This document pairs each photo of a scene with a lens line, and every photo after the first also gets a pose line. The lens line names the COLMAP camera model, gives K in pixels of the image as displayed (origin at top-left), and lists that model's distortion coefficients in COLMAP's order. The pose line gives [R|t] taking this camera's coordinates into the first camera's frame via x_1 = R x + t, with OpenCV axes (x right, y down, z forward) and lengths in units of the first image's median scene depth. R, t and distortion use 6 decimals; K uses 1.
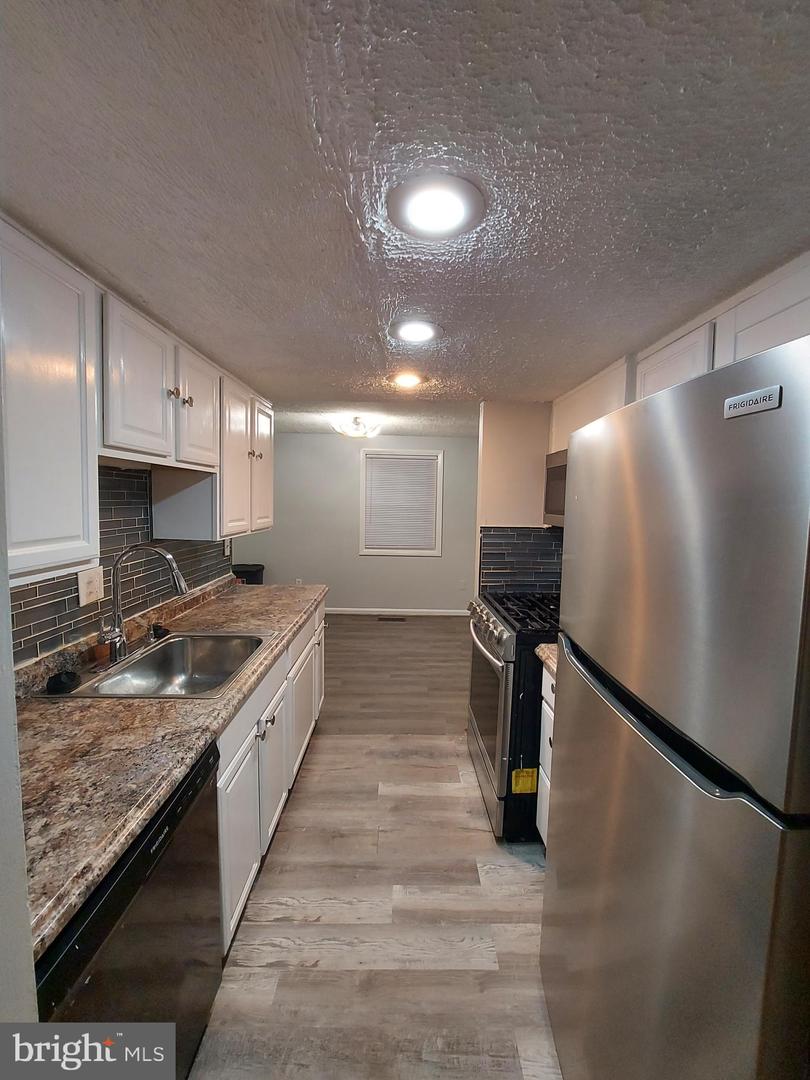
lens RADIAL K [[432.4, 0, 411.1], [0, 432.4, 533.8], [0, 0, 1]] dist [-0.015176, -0.000479]
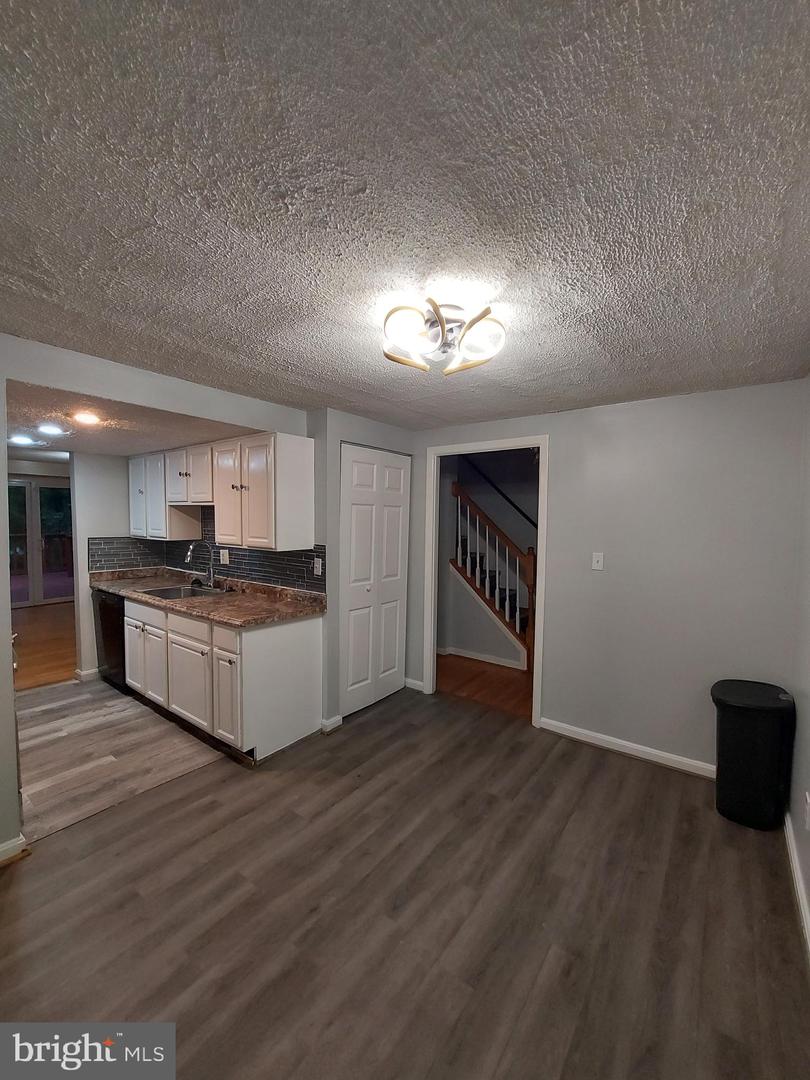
lens RADIAL K [[432.4, 0, 416.9], [0, 432.4, 535.5], [0, 0, 1]] dist [-0.015176, -0.000479]
pose [[-0.602268, 0.005979, -0.798272, 0.472300], [-0.088962, 0.993241, 0.074558, -0.246868], [0.793322, 0.115920, -0.597665, 2.990105]]
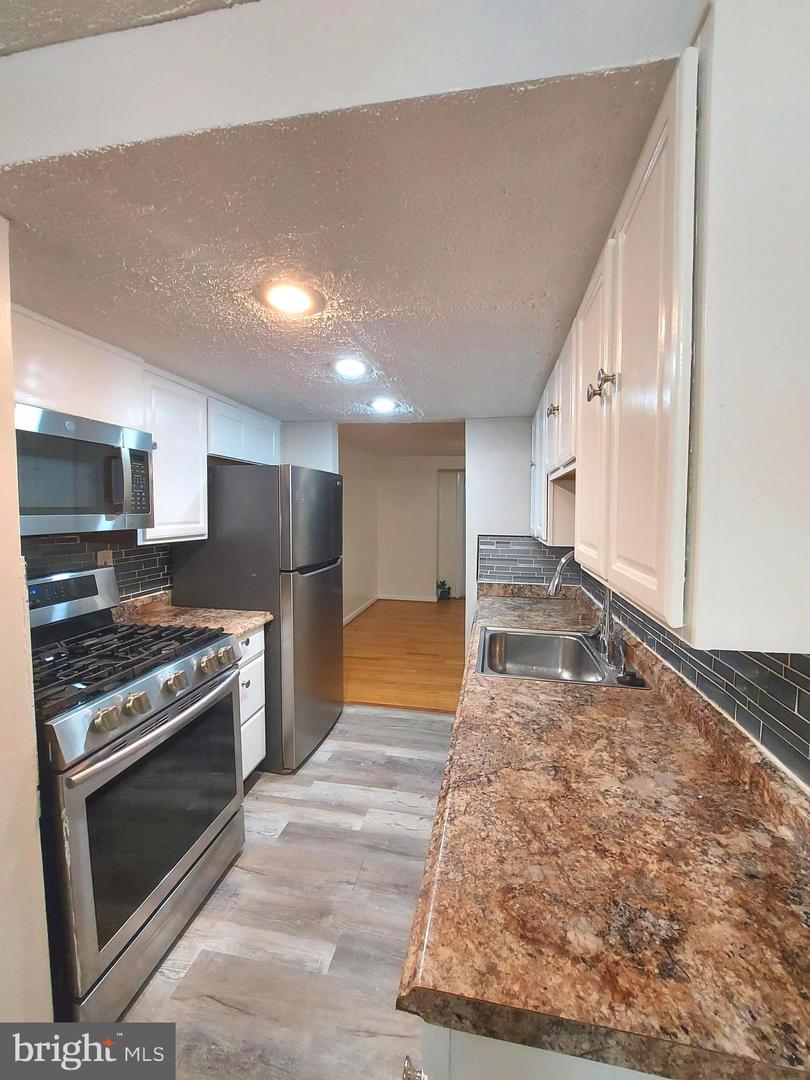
lens RADIAL K [[432.4, 0, 416.2], [0, 432.4, 535.3], [0, 0, 1]] dist [-0.015176, -0.000479]
pose [[-0.980323, -0.038369, 0.193637, -0.377620], [-0.010961, 0.989996, 0.140671, -0.141178], [-0.197098, 0.135780, -0.970936, 1.928319]]
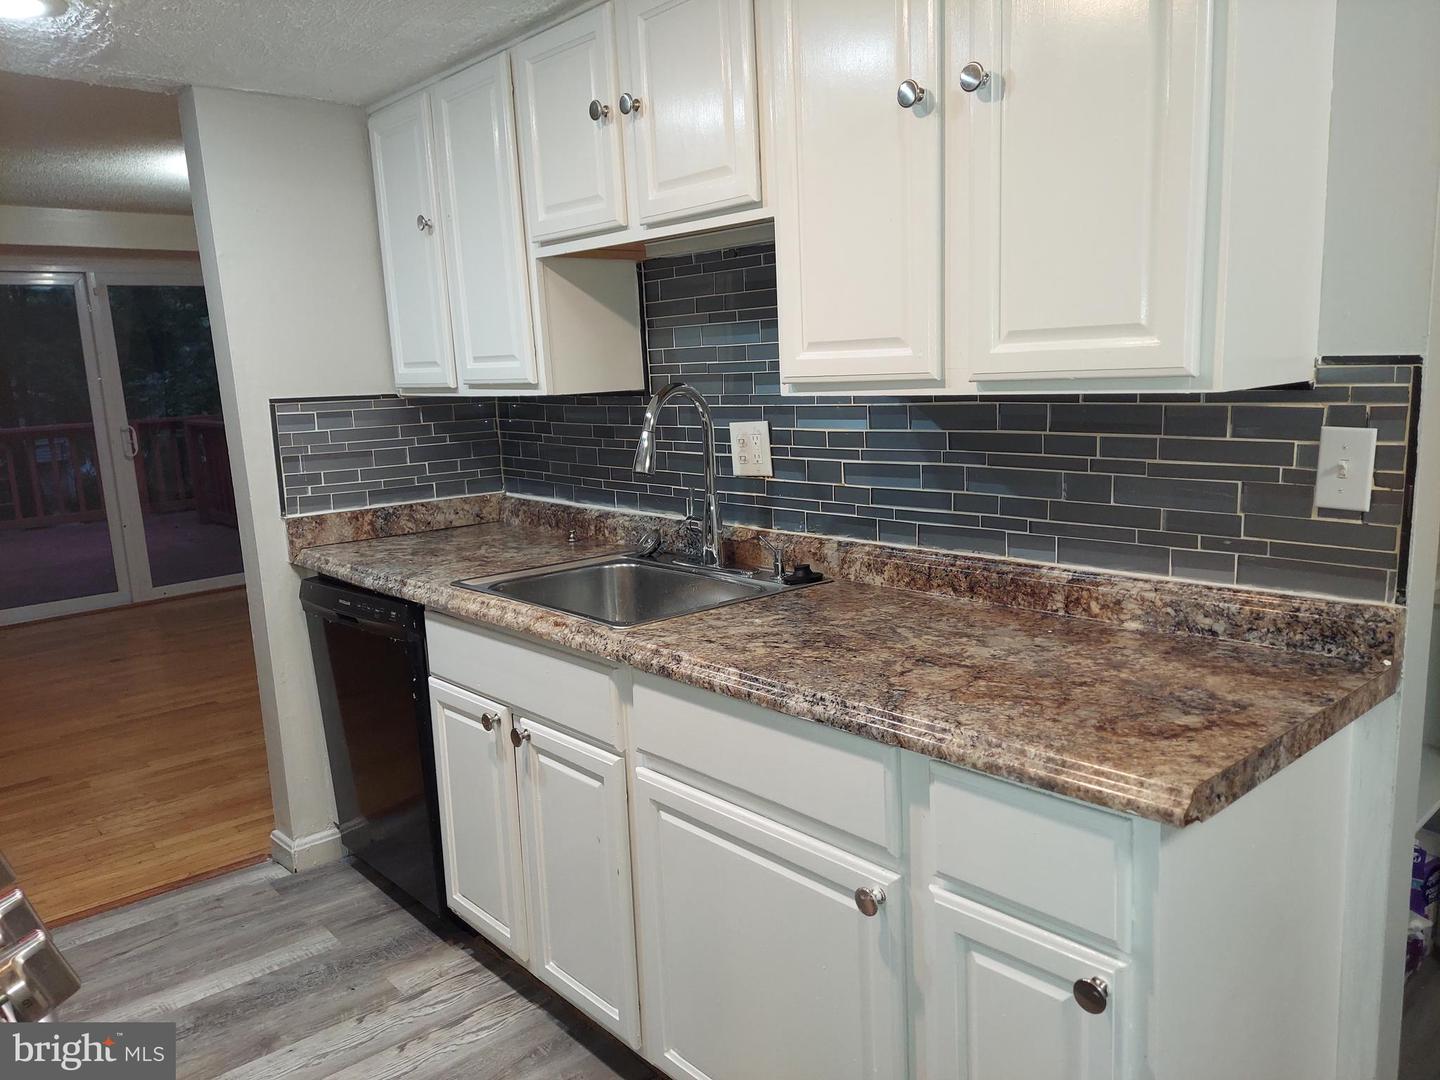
lens RADIAL K [[1033.9, 0, 723.3], [0, 1033.9, 542.6], [0, 0, 1]] dist [0.082208, -0.081130]
pose [[-0.754915, 0.120775, -0.644606, 0.249986], [-0.028422, 0.975948, 0.216142, -0.064529], [0.655207, 0.181490, -0.733325, 1.934764]]
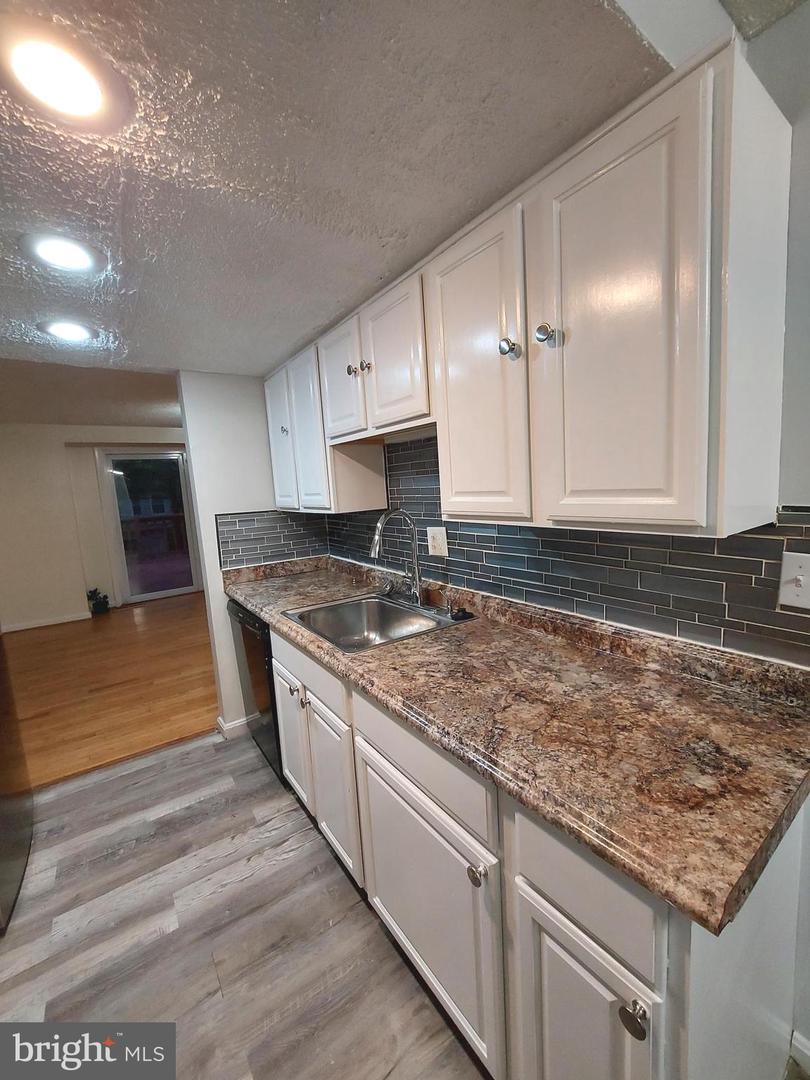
lens RADIAL K [[432.4, 0, 415.2], [0, 432.4, 536.9], [0, 0, 1]] dist [-0.015176, -0.000479]
pose [[-0.817542, 0.093240, -0.568270, -0.018976], [-0.009795, 0.984411, 0.175610, -0.091574], [0.575785, 0.149135, -0.803884, 1.765507]]
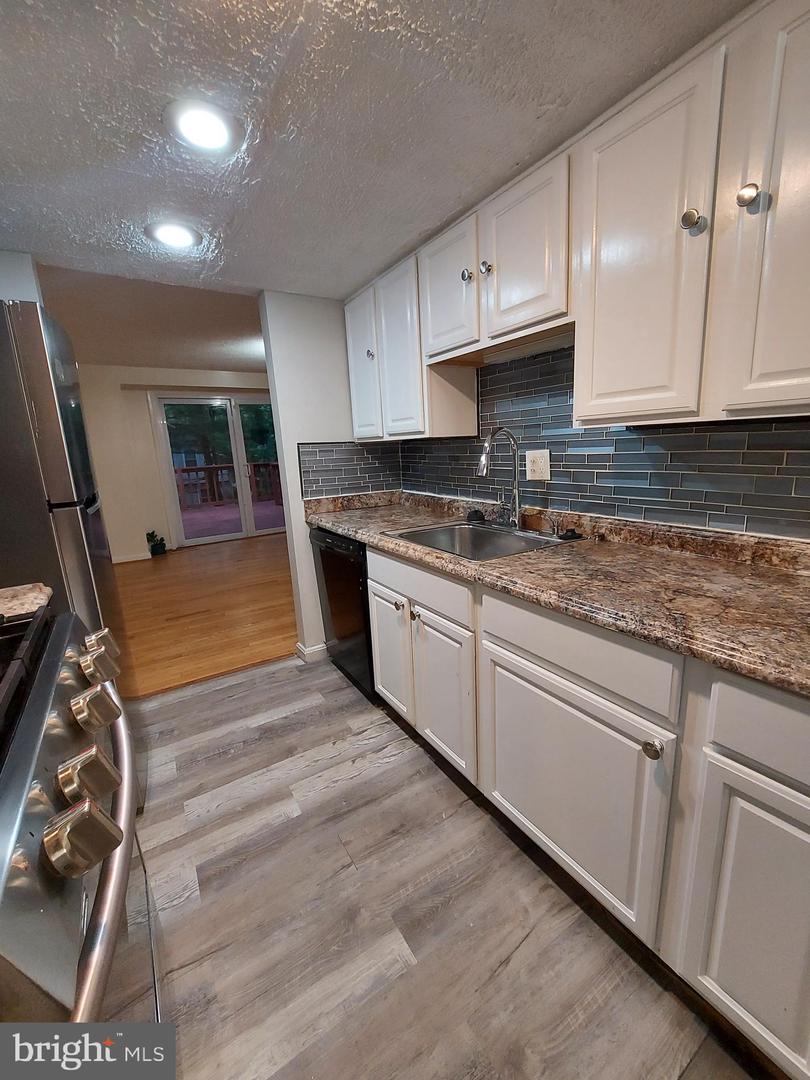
lens RADIAL K [[432.4, 0, 415.9], [0, 432.4, 539.0], [0, 0, 1]] dist [-0.015176, -0.000479]
pose [[-0.847923, 0.126110, -0.514900, 0.143856], [-0.018683, 0.963579, 0.266769, 0.007660], [0.529790, 0.235820, -0.814685, 1.674219]]
